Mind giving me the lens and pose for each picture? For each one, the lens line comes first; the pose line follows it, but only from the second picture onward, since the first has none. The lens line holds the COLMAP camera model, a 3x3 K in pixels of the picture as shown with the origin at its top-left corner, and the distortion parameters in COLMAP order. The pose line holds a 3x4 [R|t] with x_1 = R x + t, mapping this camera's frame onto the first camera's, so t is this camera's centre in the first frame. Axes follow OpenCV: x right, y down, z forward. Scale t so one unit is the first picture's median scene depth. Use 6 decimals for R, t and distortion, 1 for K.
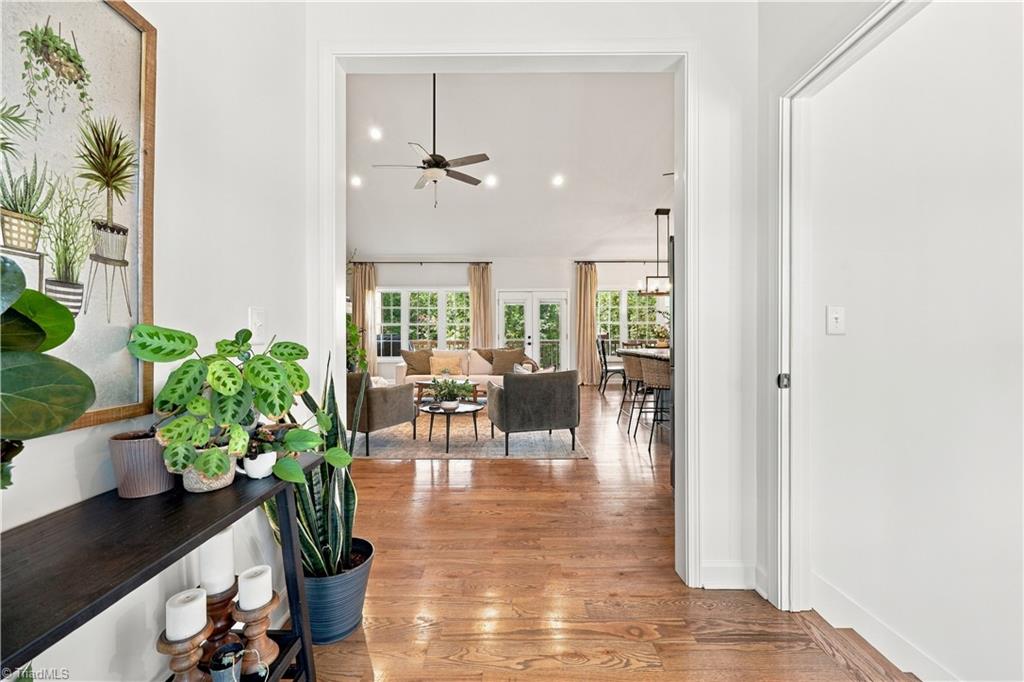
lens RADIAL K [[415.5, 0, 515.2], [0, 415.5, 333.2], [0, 0, 1]] dist [0.000728, -0.000002]
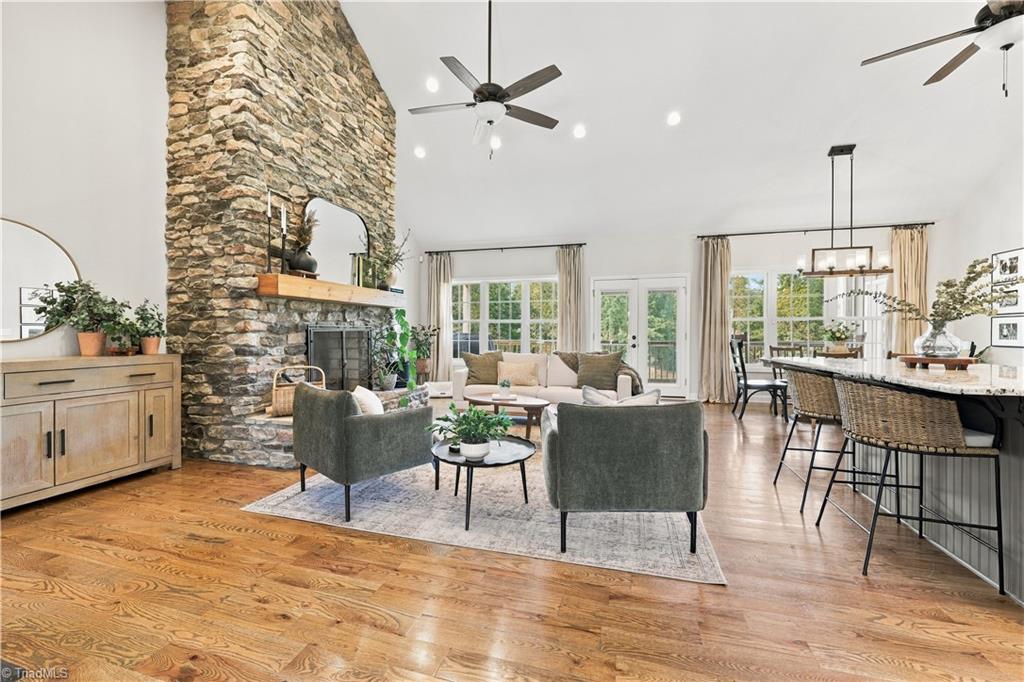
lens RADIAL K [[415.5, 0, 515.2], [0, 415.5, 333.2], [0, 0, 1]] dist [0.000728, -0.000002]
pose [[0.963560, 0.005028, -0.267444, 0.030397], [-0.004430, 0.999986, 0.002836, 0.000563], [0.267455, -0.001548, 0.963569, 0.213014]]
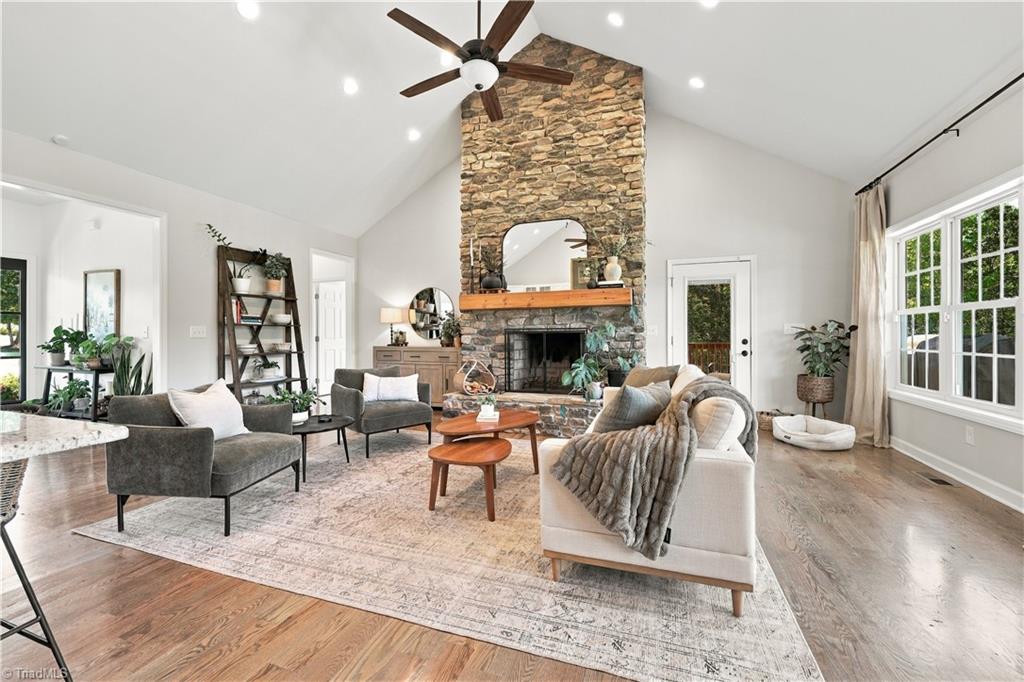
lens RADIAL K [[415.5, 0, 515.2], [0, 415.5, 333.2], [0, 0, 1]] dist [0.000728, -0.000002]
pose [[-0.339933, 0.002081, -0.940448, 0.249404], [0.003898, 0.999992, 0.000804, -0.000786], [0.940442, -0.003392, -0.339938, 0.858887]]
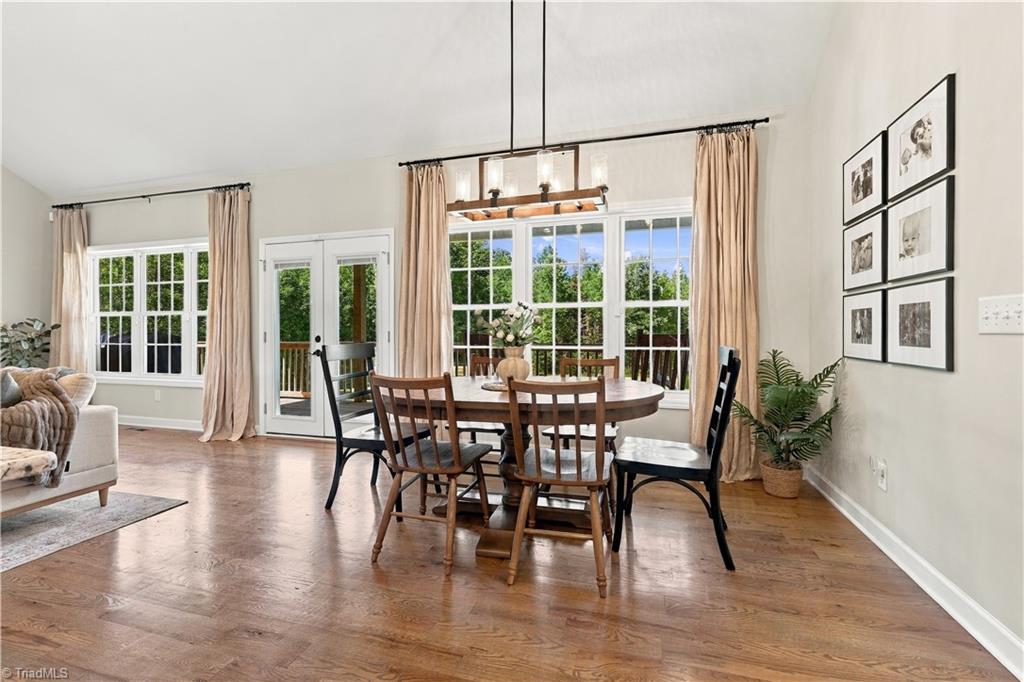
lens RADIAL K [[437.4, 0, 525.3], [0, 437.4, 334.2], [0, 0, 1]] dist [0.000456, 0.000112]
pose [[0.964573, 0.001806, -0.263811, 0.425592], [0.000965, 0.999946, 0.010373, 0.000075], [0.263815, -0.010260, 0.964519, 0.654560]]
